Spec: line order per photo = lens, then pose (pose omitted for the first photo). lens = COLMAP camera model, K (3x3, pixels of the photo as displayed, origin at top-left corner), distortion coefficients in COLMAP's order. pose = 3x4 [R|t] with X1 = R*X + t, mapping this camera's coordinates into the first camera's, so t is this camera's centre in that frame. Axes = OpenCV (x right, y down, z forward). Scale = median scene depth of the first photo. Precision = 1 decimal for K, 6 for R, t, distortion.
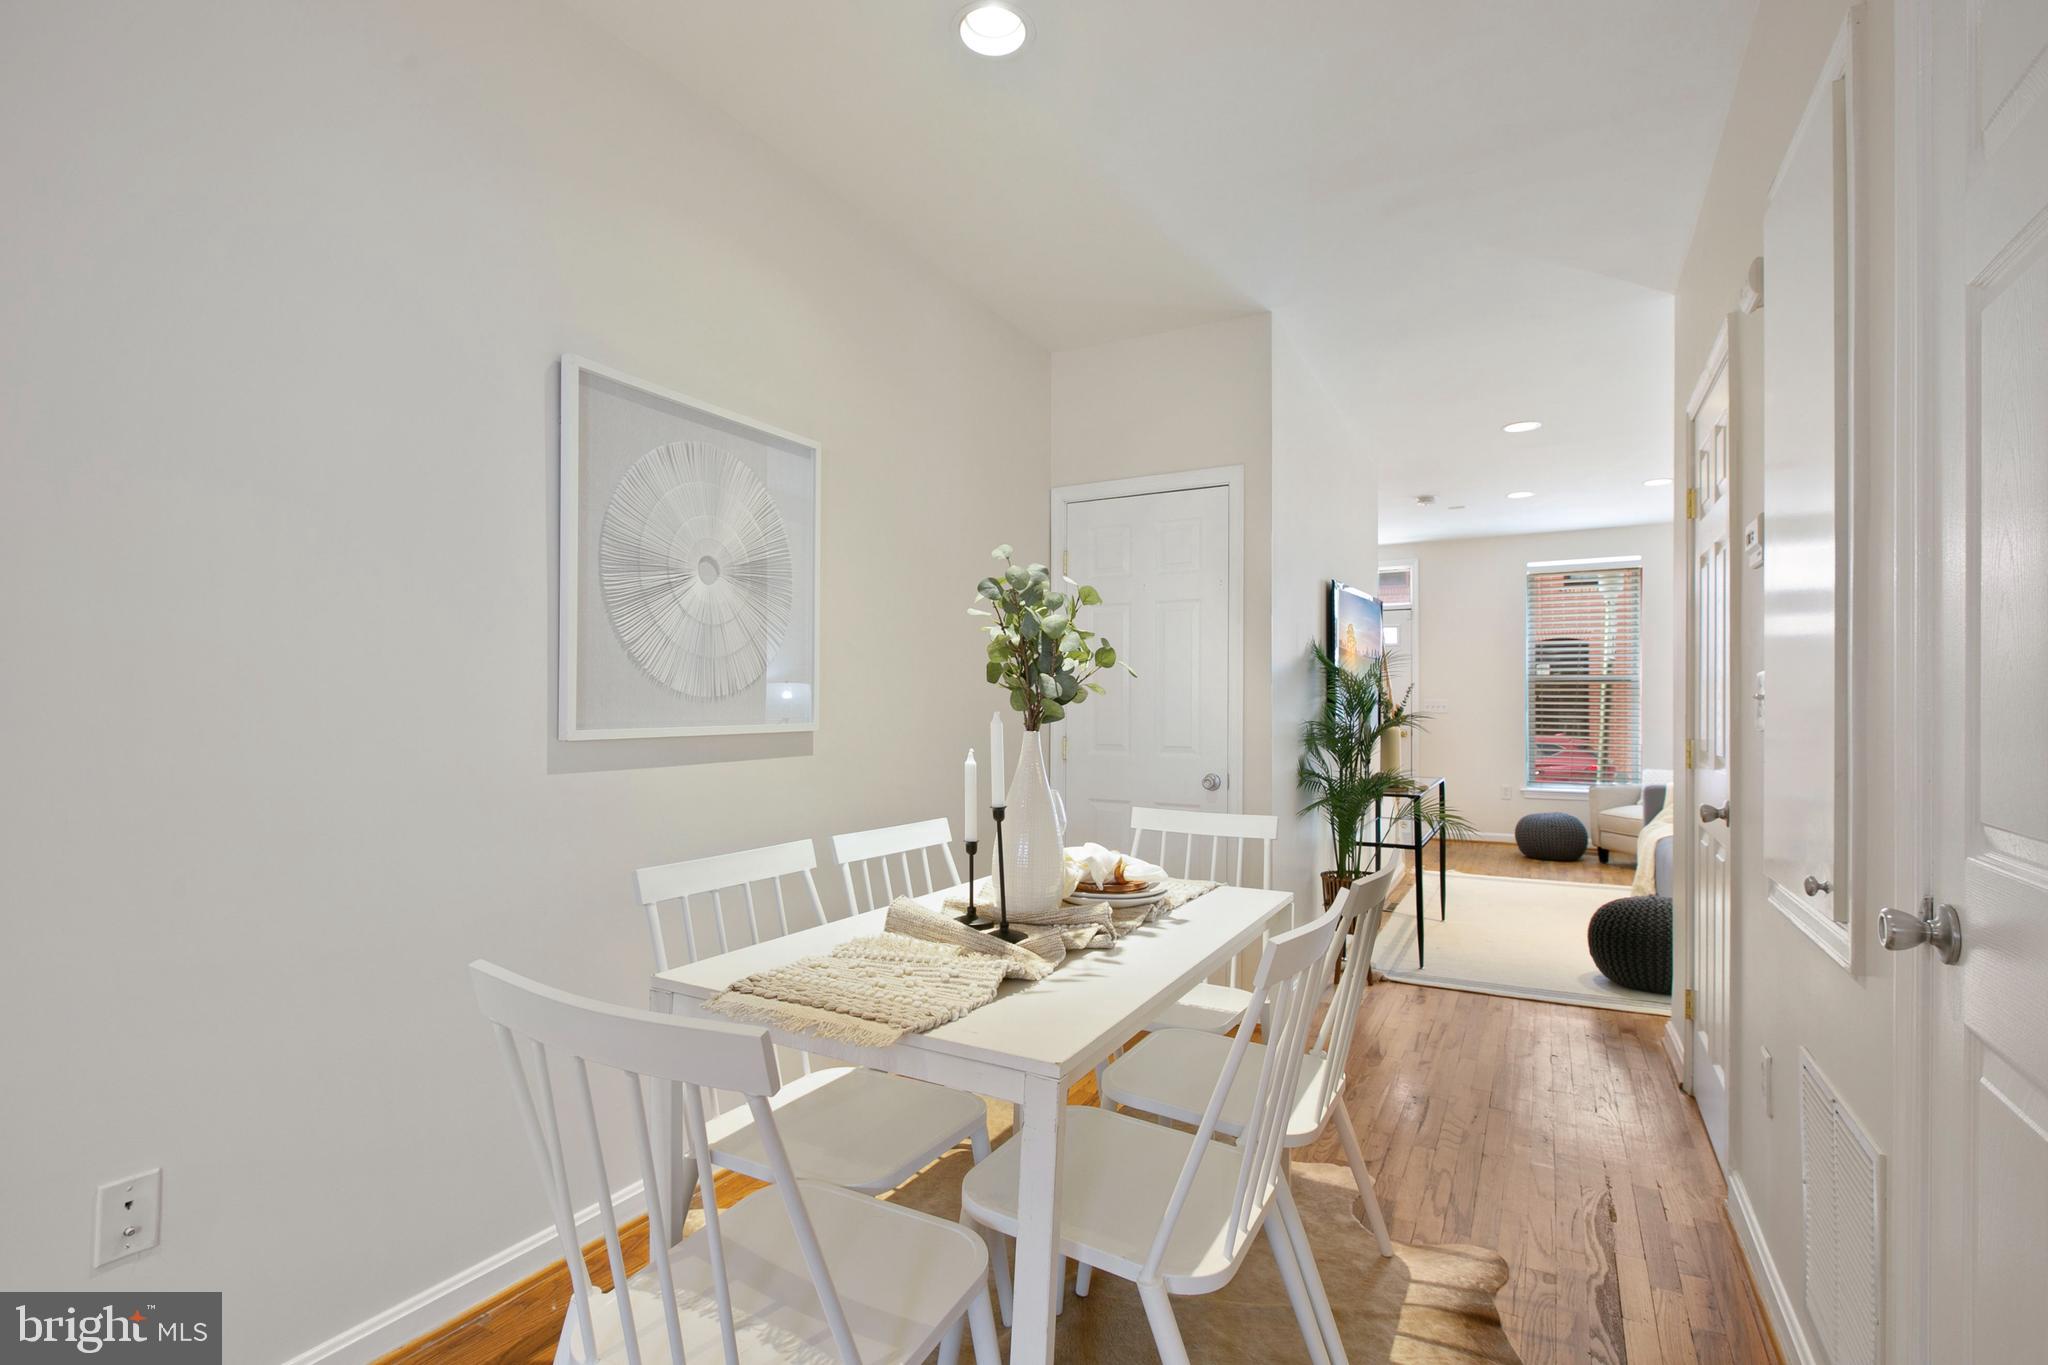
lens RADIAL K [[920.7, 0, 1068.8], [0, 920.7, 705.1], [0, 0, 1]] dist [-0.002614, 0.000337]
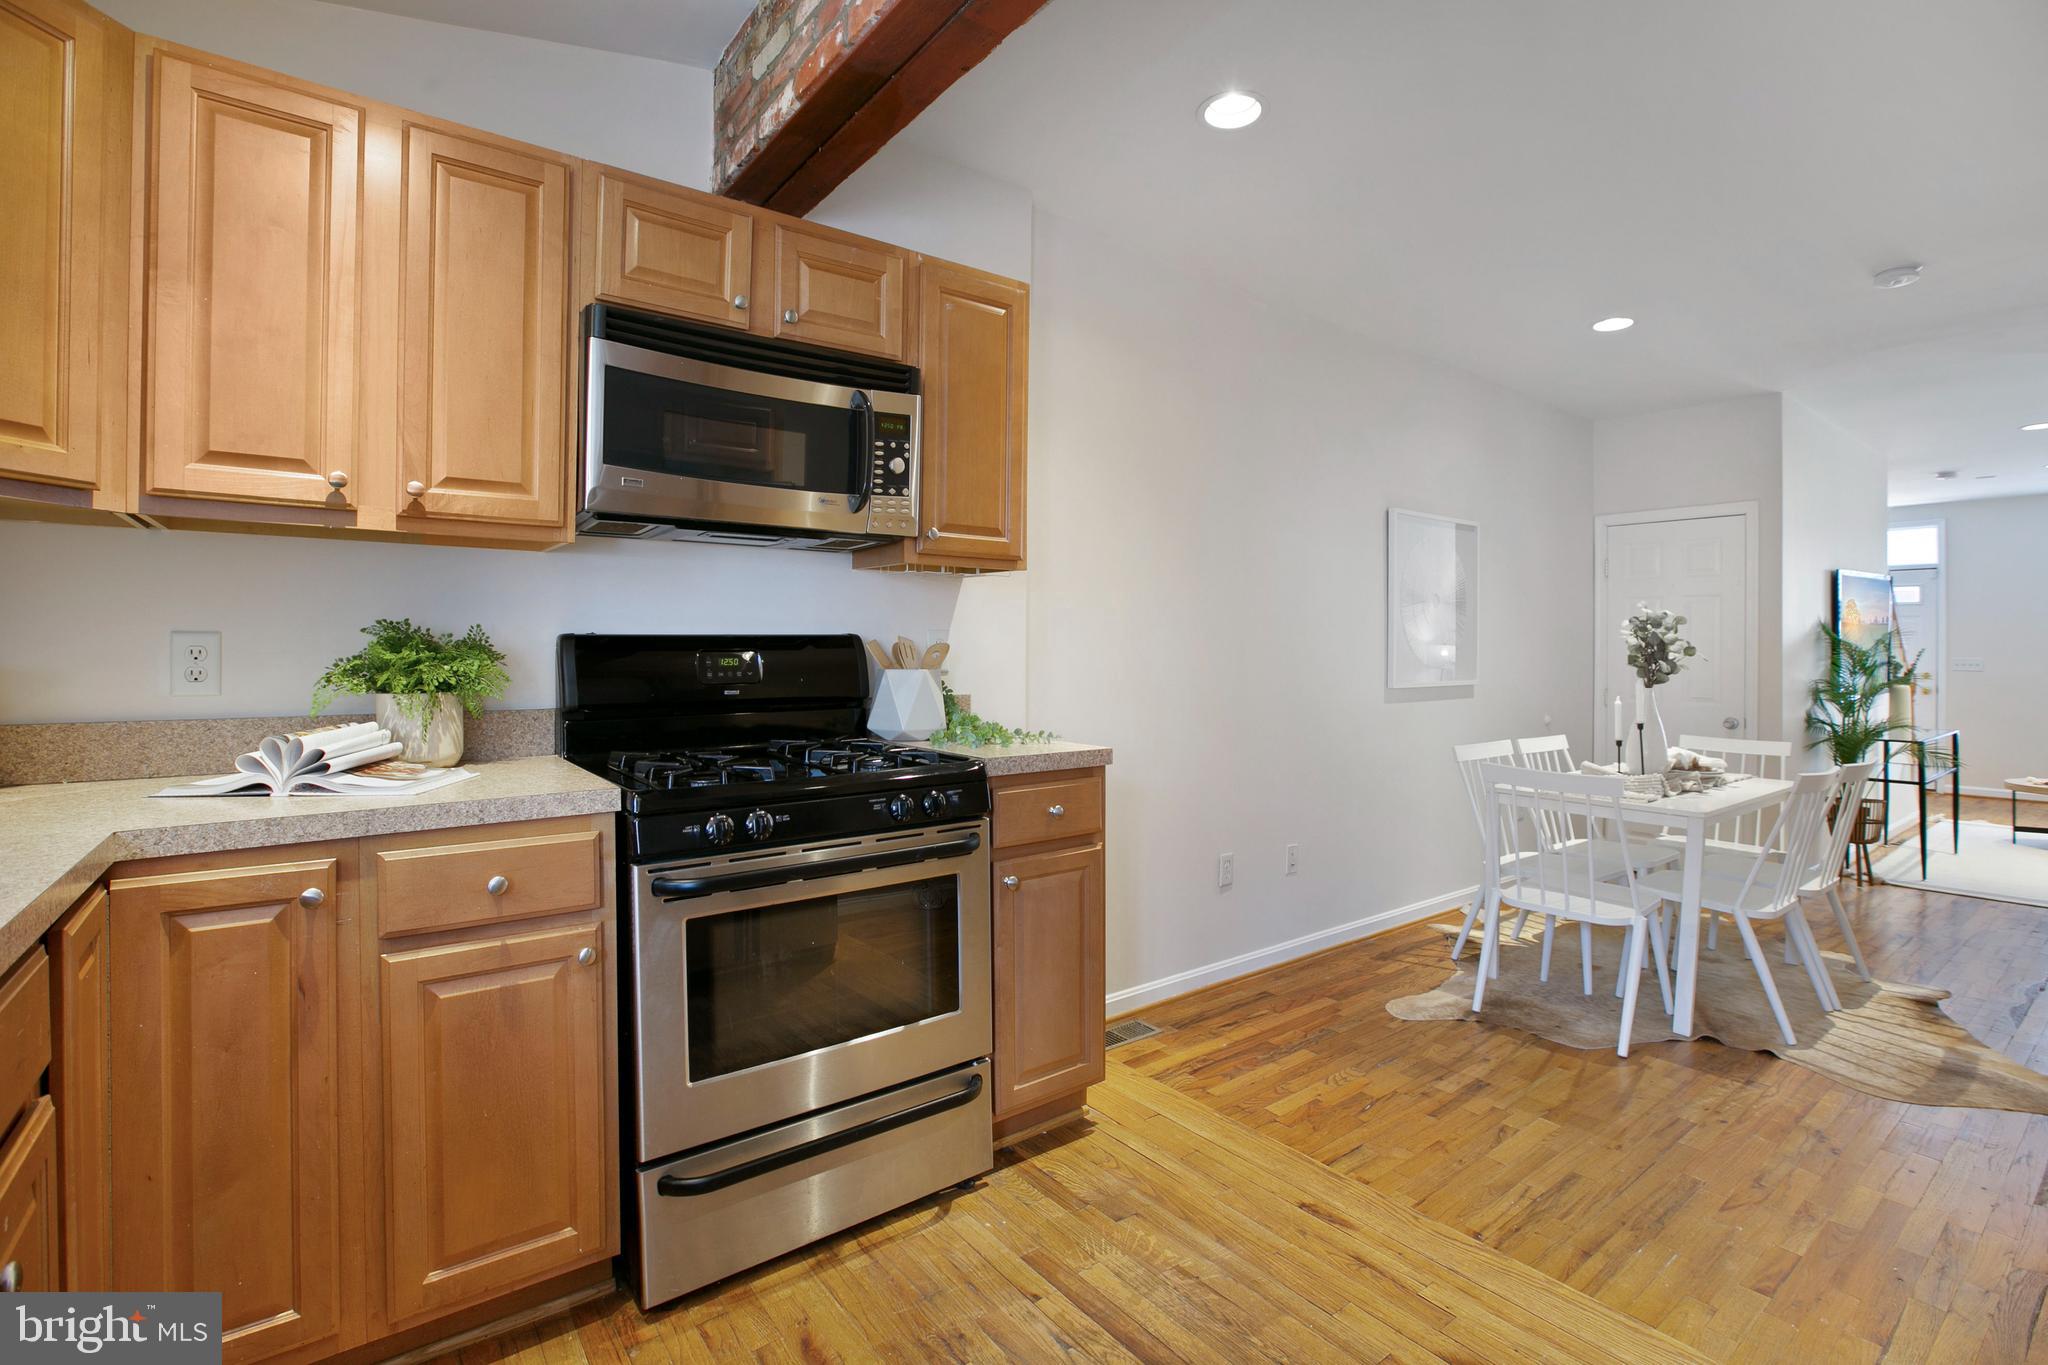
lens RADIAL K [[920.7, 0, 1016.1], [0, 920.7, 659.2], [0, 0, 1]] dist [-0.002614, 0.000337]
pose [[0.899880, 0.003184, -0.436126, -0.211924], [0.001324, 0.999949, 0.010032, -0.029471], [0.436136, -0.009605, 0.899830, -0.747332]]
